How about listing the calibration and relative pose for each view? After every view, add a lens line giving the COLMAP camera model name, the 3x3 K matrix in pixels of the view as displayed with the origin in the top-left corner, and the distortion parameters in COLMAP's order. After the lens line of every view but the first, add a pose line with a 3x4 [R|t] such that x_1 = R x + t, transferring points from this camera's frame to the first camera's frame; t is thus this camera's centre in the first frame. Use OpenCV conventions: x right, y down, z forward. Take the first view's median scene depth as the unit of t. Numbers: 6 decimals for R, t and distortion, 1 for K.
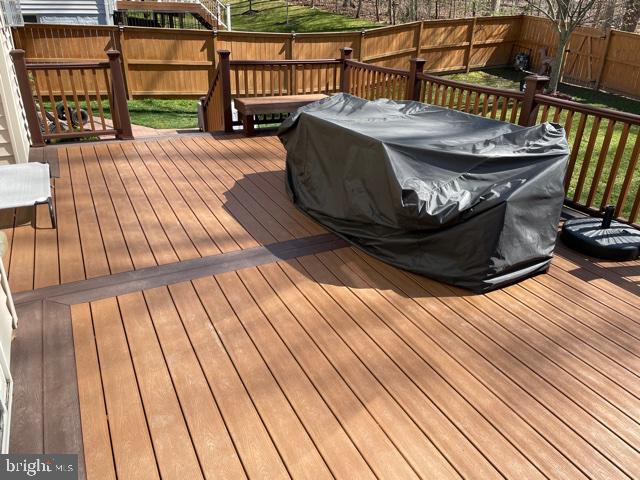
lens RADIAL K [[482.5, 0, 319.9], [0, 482.5, 237.9], [0, 0, 1]] dist [0.087922, -0.119825]
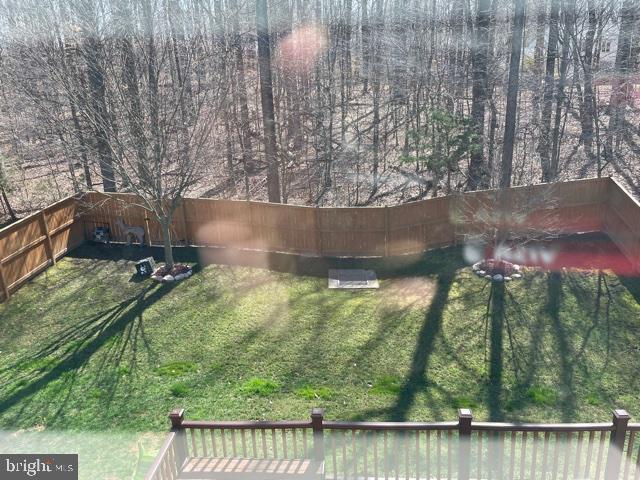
lens RADIAL K [[482.5, 0, 319.9], [0, 482.5, 237.9], [0, 0, 1]] dist [0.087922, -0.119825]
pose [[0.512103, -0.296568, 0.806100, -0.160512], [0.420698, 0.904824, 0.065626, -0.242153], [-0.748841, 0.305518, 0.588129, 0.099460]]
